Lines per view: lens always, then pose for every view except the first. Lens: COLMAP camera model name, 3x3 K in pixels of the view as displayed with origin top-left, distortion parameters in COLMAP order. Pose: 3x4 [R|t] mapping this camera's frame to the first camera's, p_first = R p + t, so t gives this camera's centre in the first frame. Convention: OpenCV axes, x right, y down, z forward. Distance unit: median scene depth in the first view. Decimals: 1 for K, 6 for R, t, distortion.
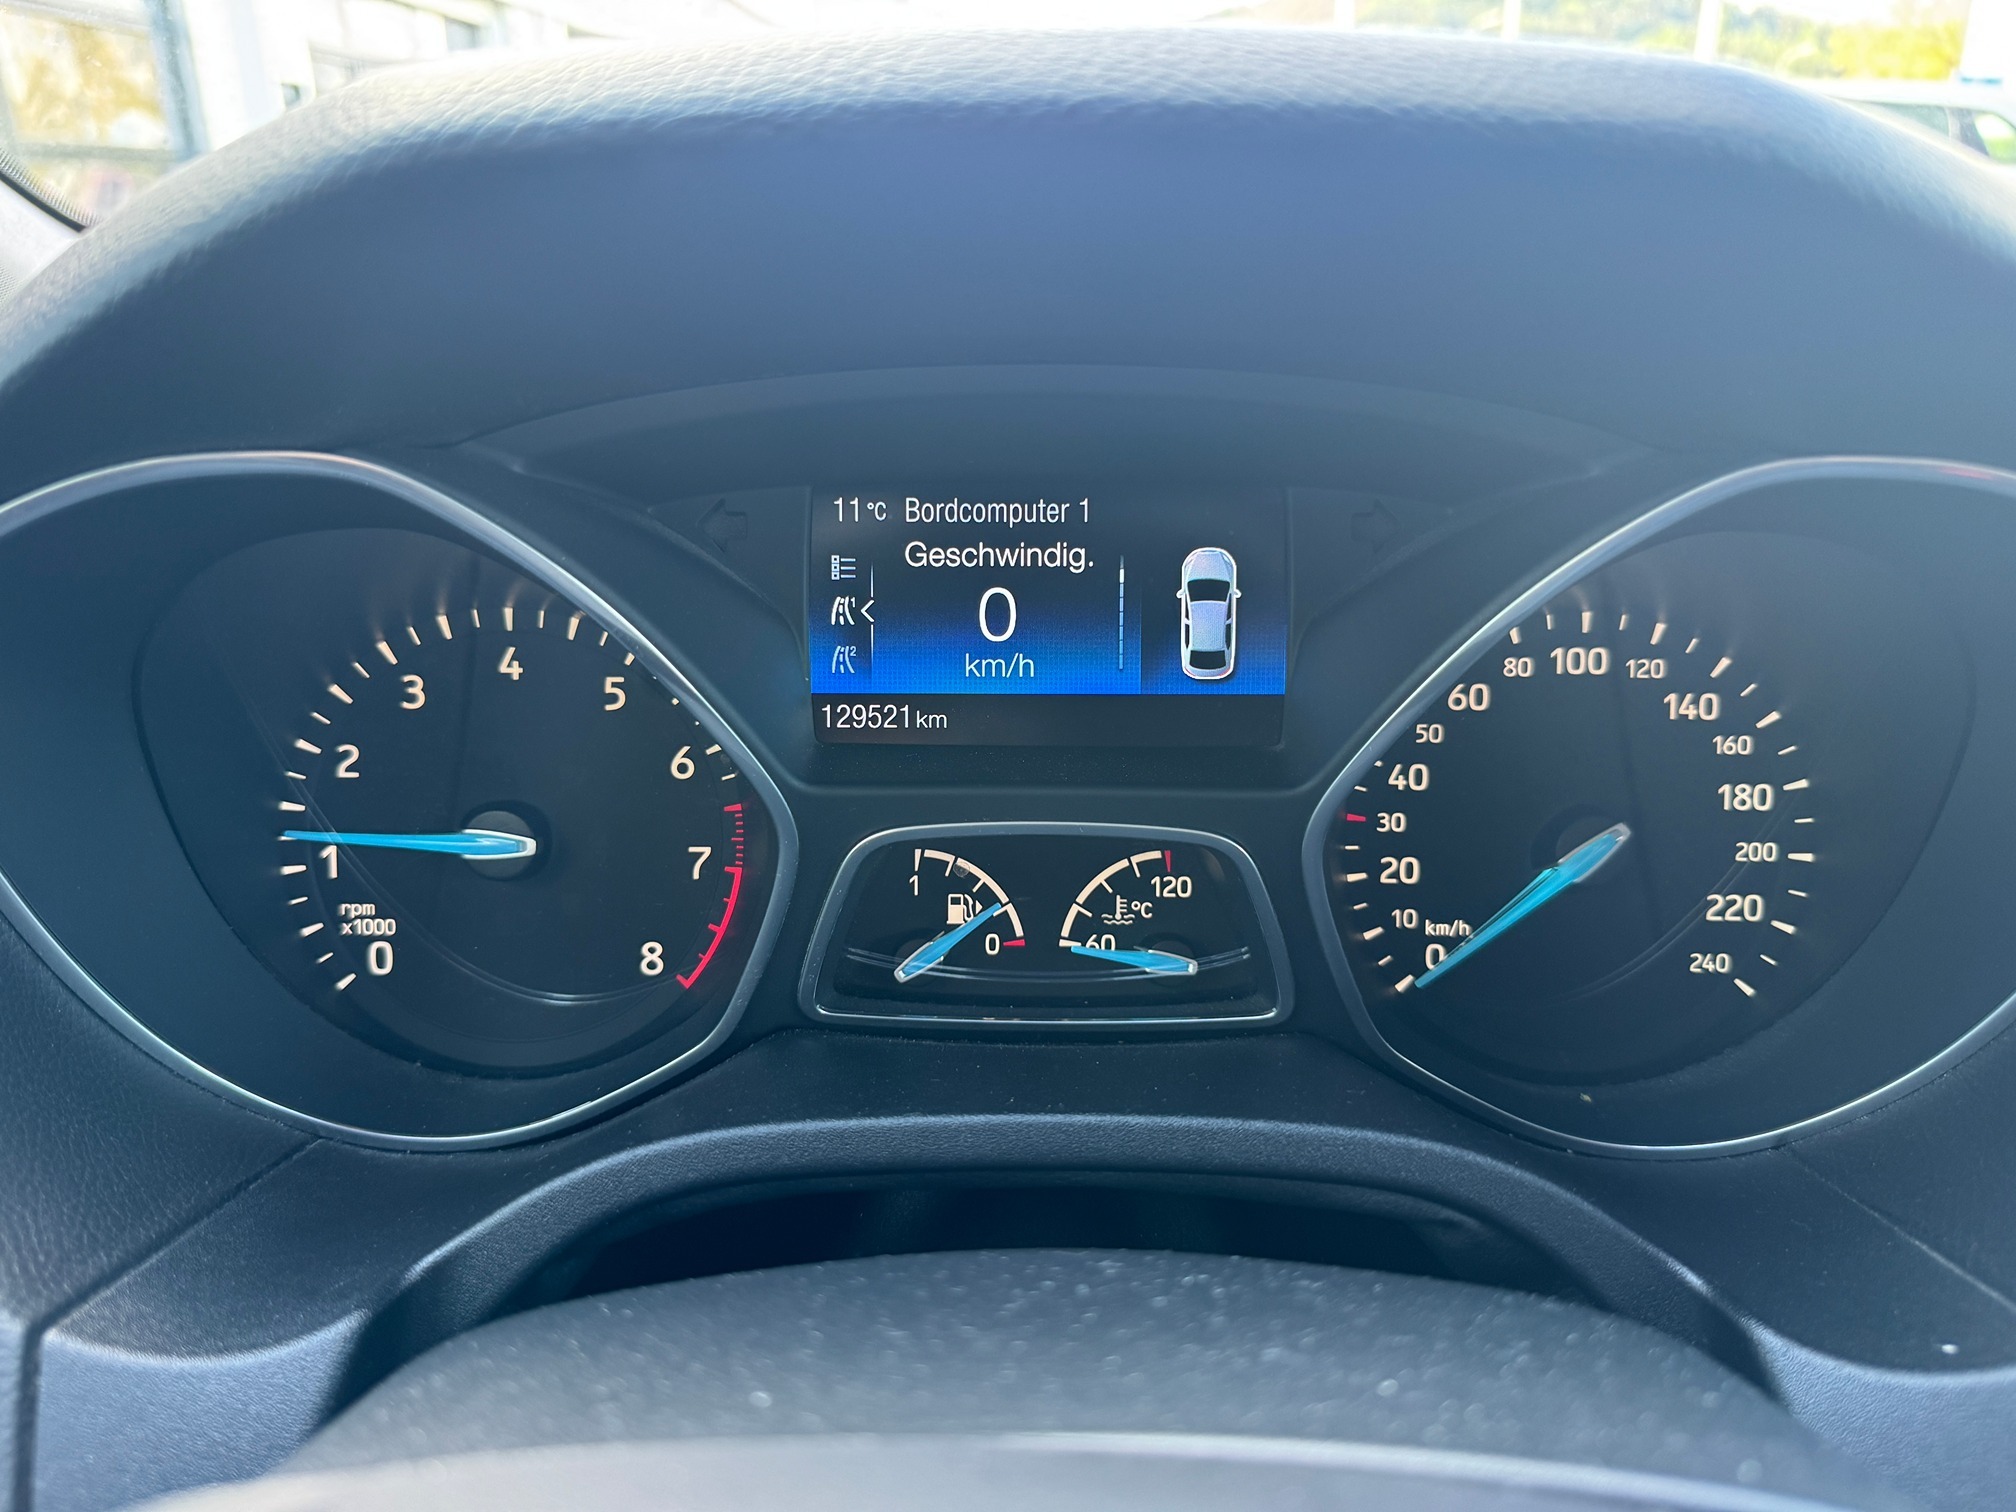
lens RADIAL K [[1669.5, 0, 1020.1], [0, 1669.5, 743.1], [0, 0, 1]] dist [0.105837, -0.052704]
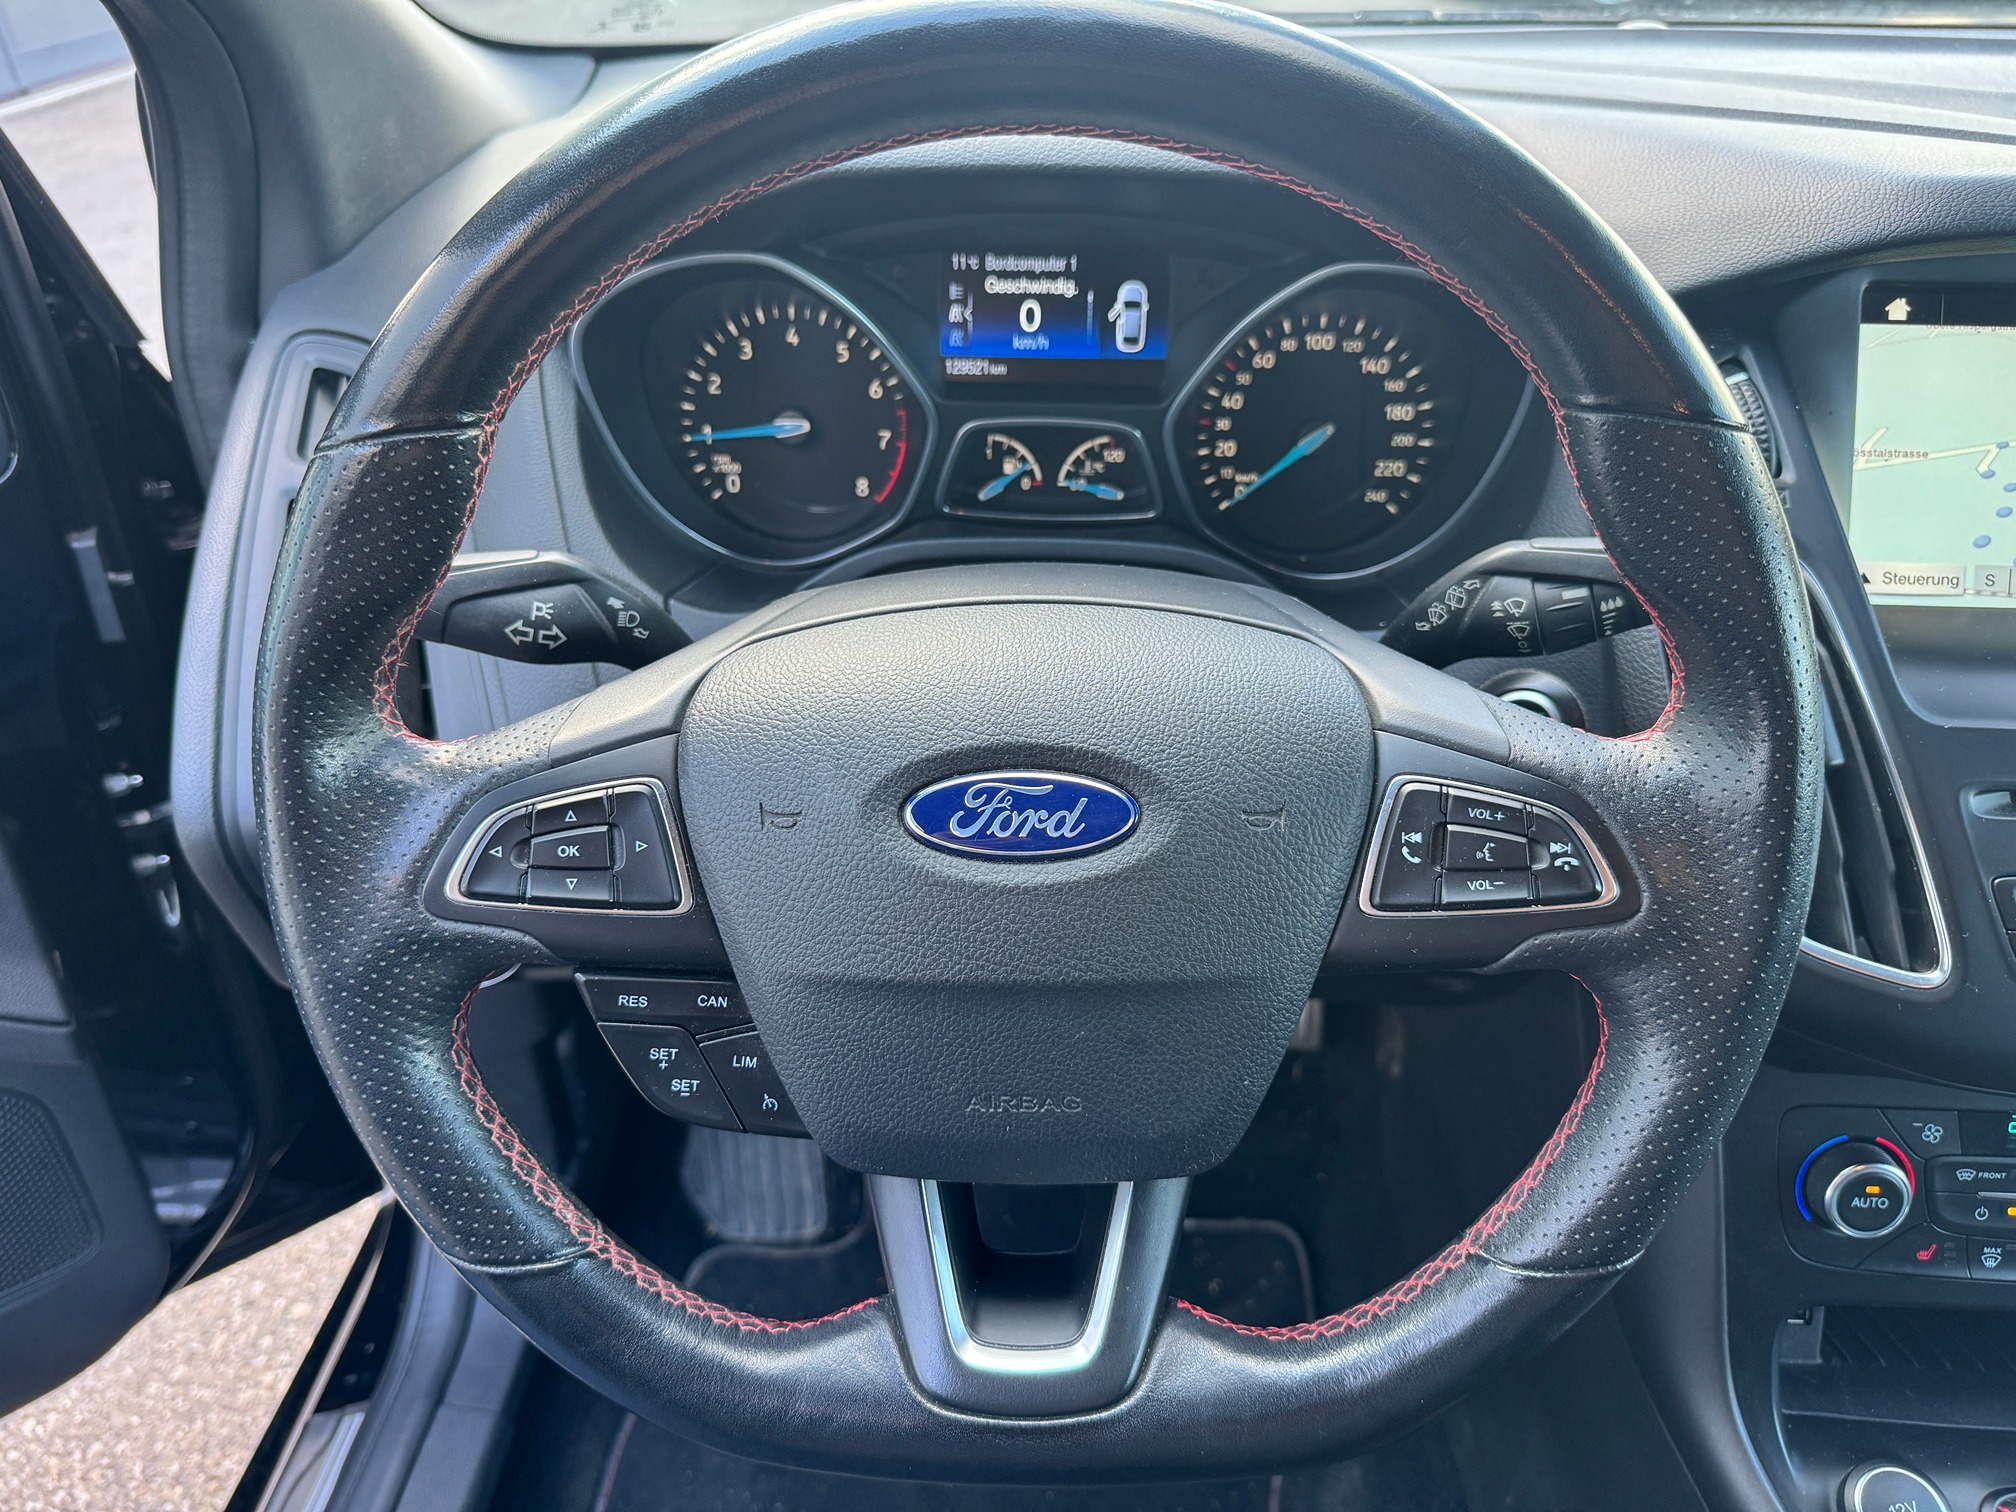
lens RADIAL K [[1784.6, 0, 993.1], [0, 1784.6, 842.5], [0, 0, 1]] dist [0.107935, -0.053611]
pose [[0.998300, 0.028425, -0.050877, 0.068578], [-0.014930, 0.968597, 0.248188, 0.001729], [0.056334, -0.247006, 0.967375, -1.255661]]
